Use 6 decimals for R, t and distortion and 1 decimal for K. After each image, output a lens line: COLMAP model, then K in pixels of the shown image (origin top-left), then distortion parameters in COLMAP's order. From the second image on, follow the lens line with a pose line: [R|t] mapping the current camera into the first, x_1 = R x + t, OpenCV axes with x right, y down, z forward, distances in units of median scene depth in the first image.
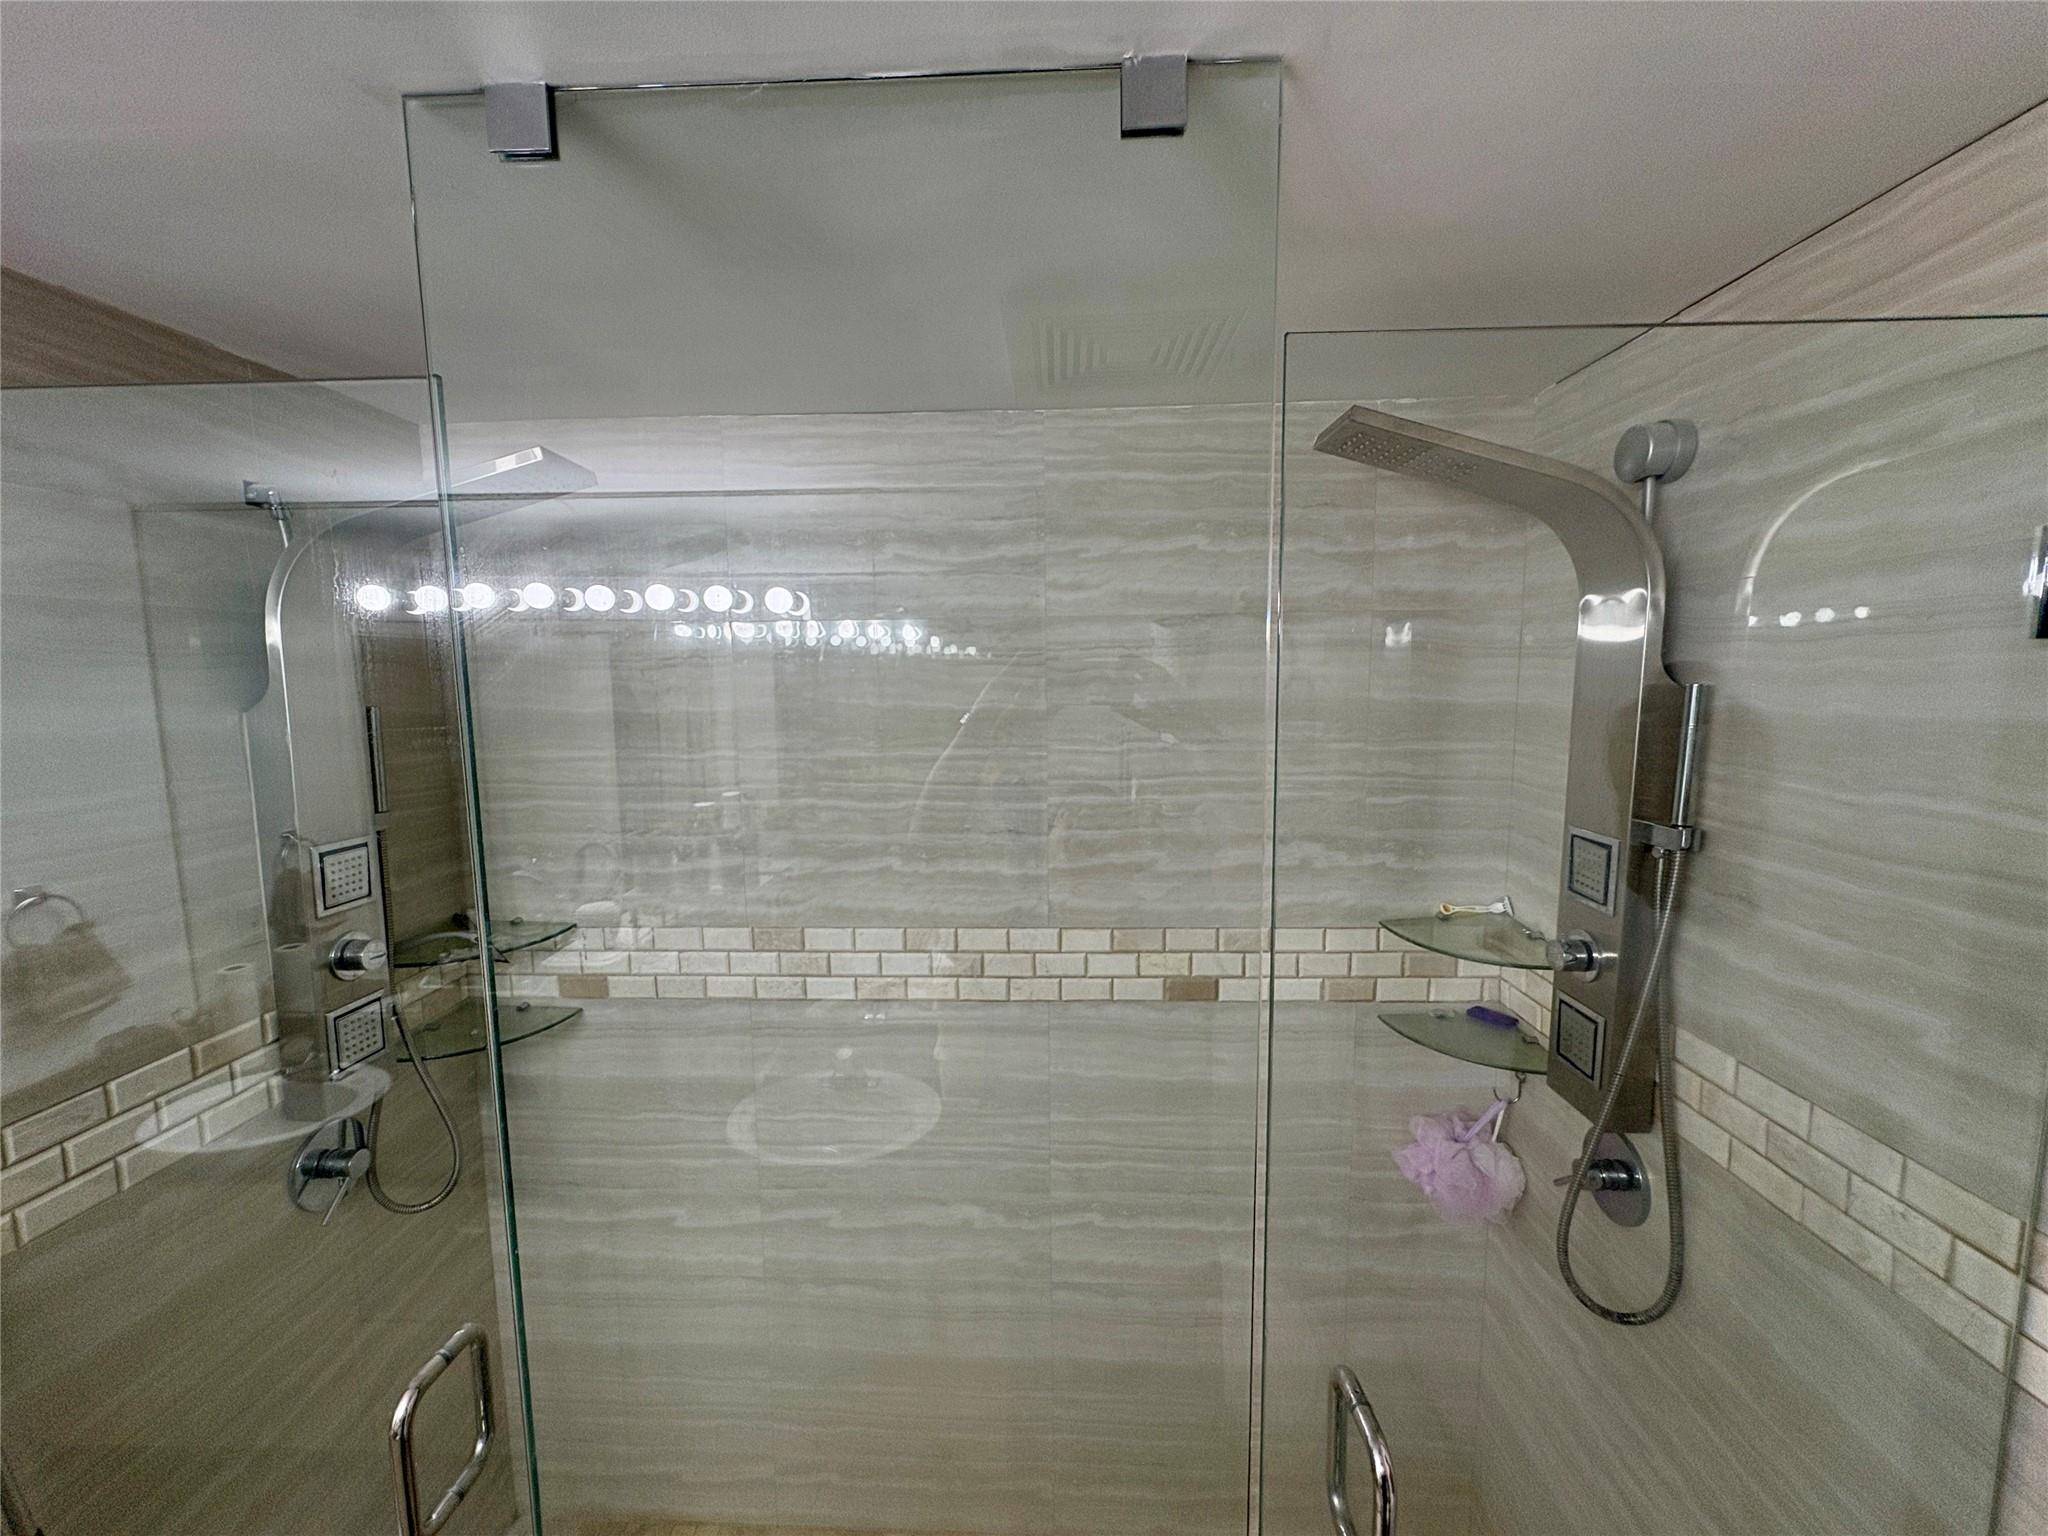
lens RADIAL K [[815.5, 0, 1023.7], [0, 815.5, 763.5], [0, 0, 1]] dist [-0.001728, -0.000066]
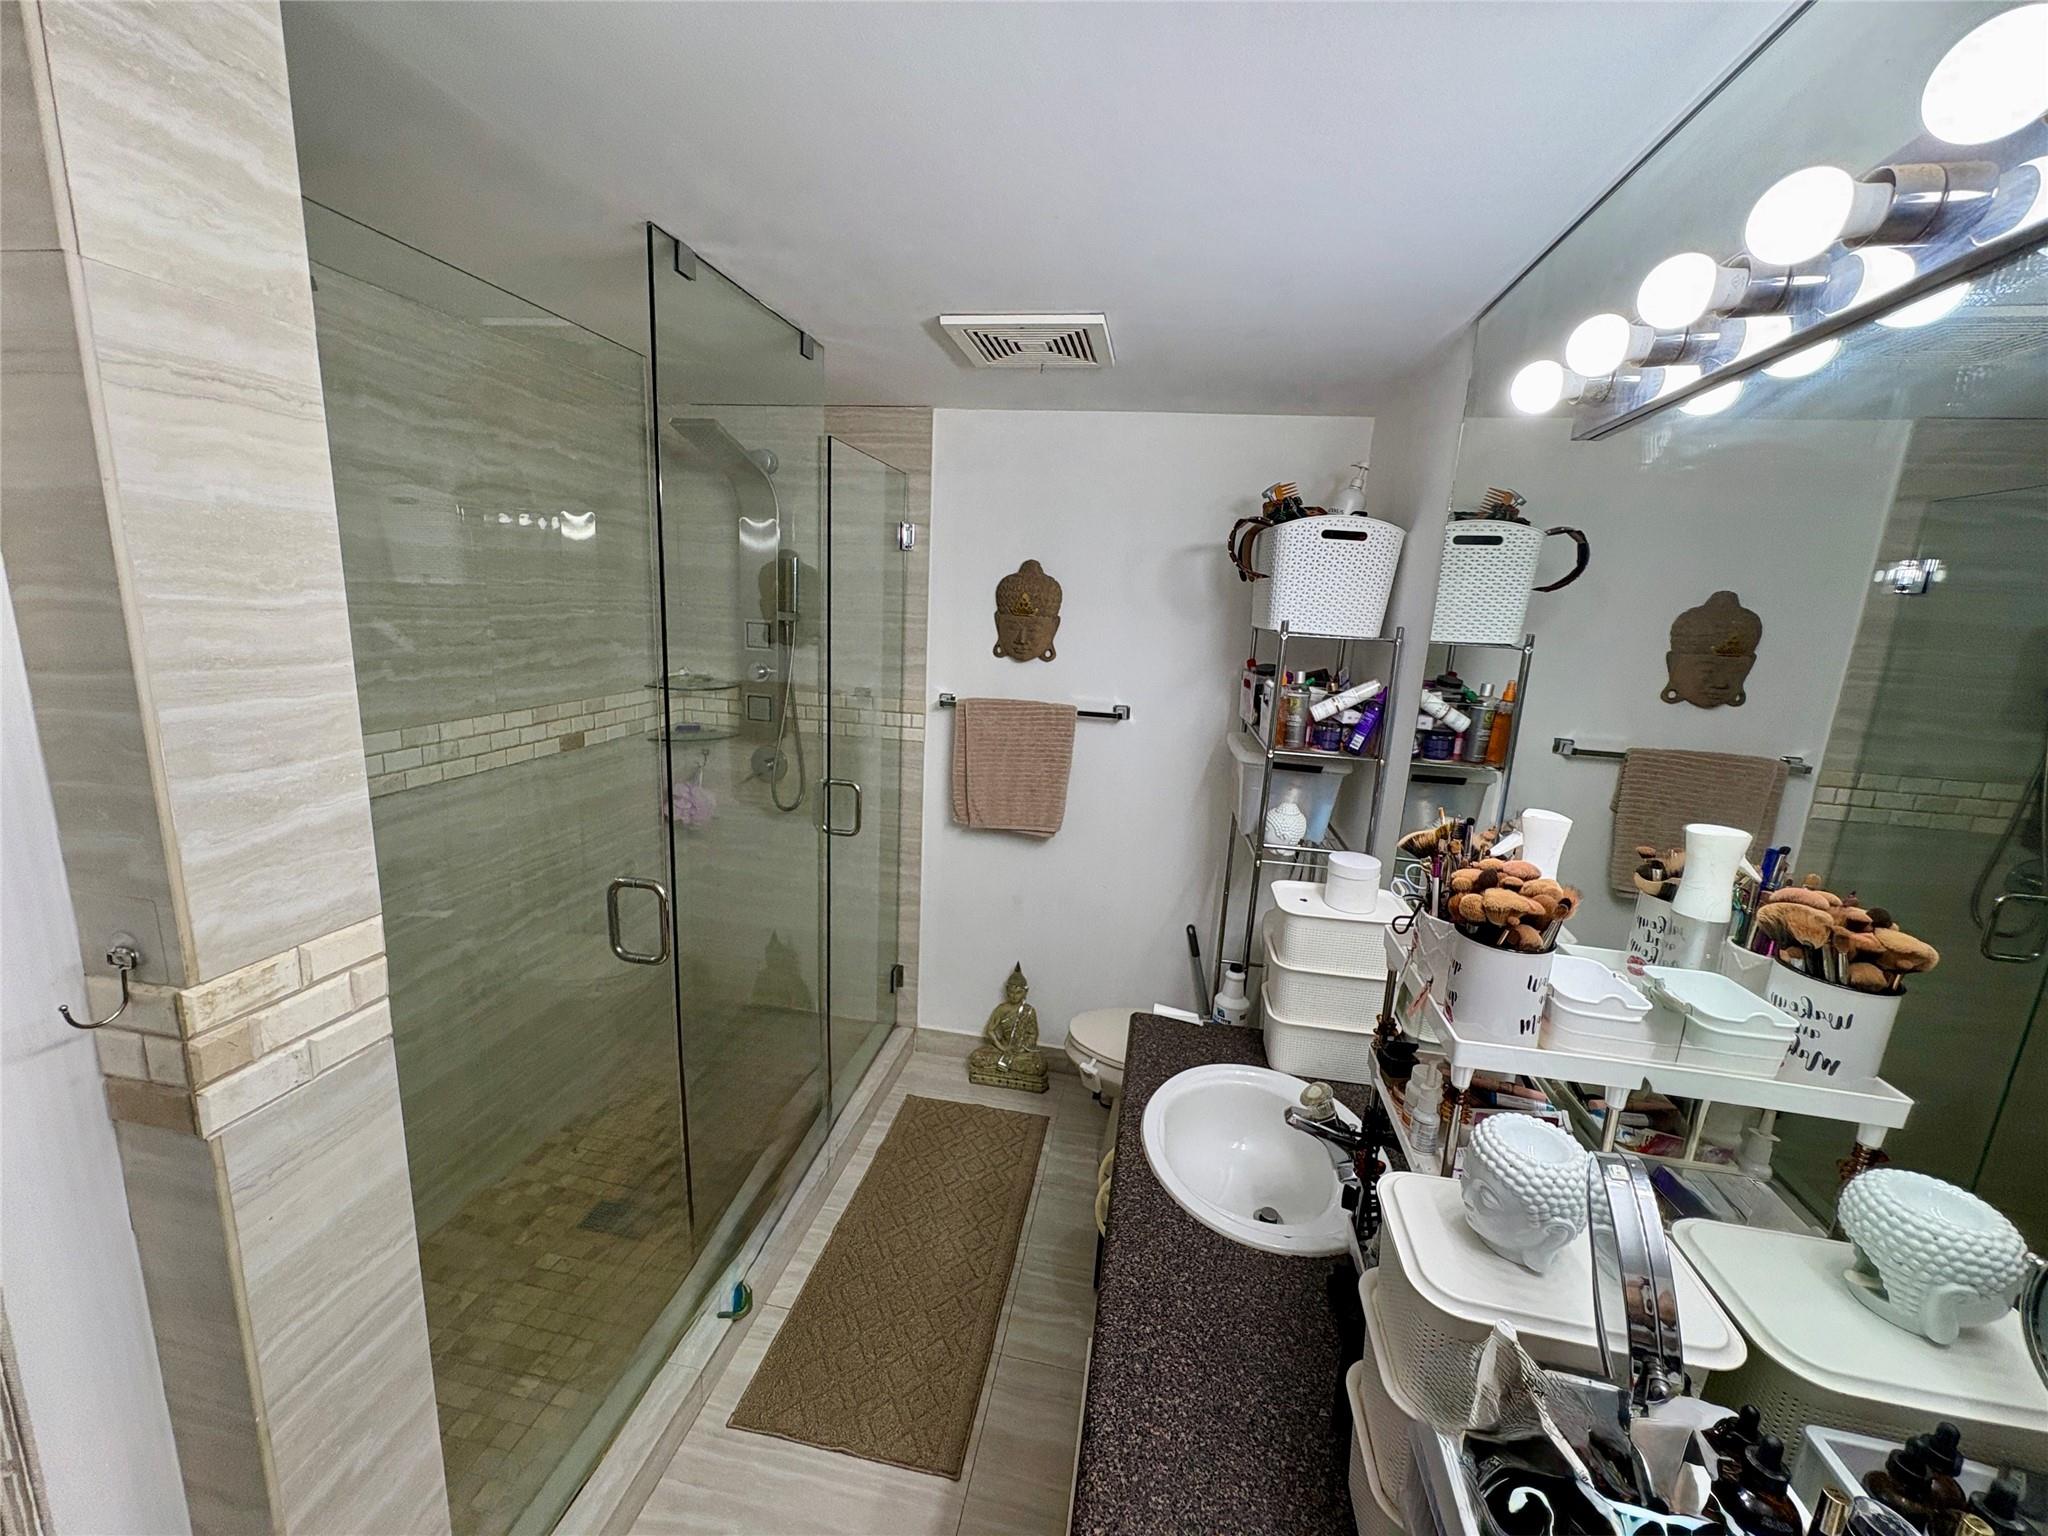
lens RADIAL K [[815.5, 0, 1020.5], [0, 815.5, 766.7], [0, 0, 1]] dist [-0.001728, -0.000066]
pose [[0.148949, -0.189025, 0.970610, -1.194398], [0.057545, 0.981553, 0.182326, 0.087973], [-0.987169, 0.028696, 0.157078, -0.093264]]
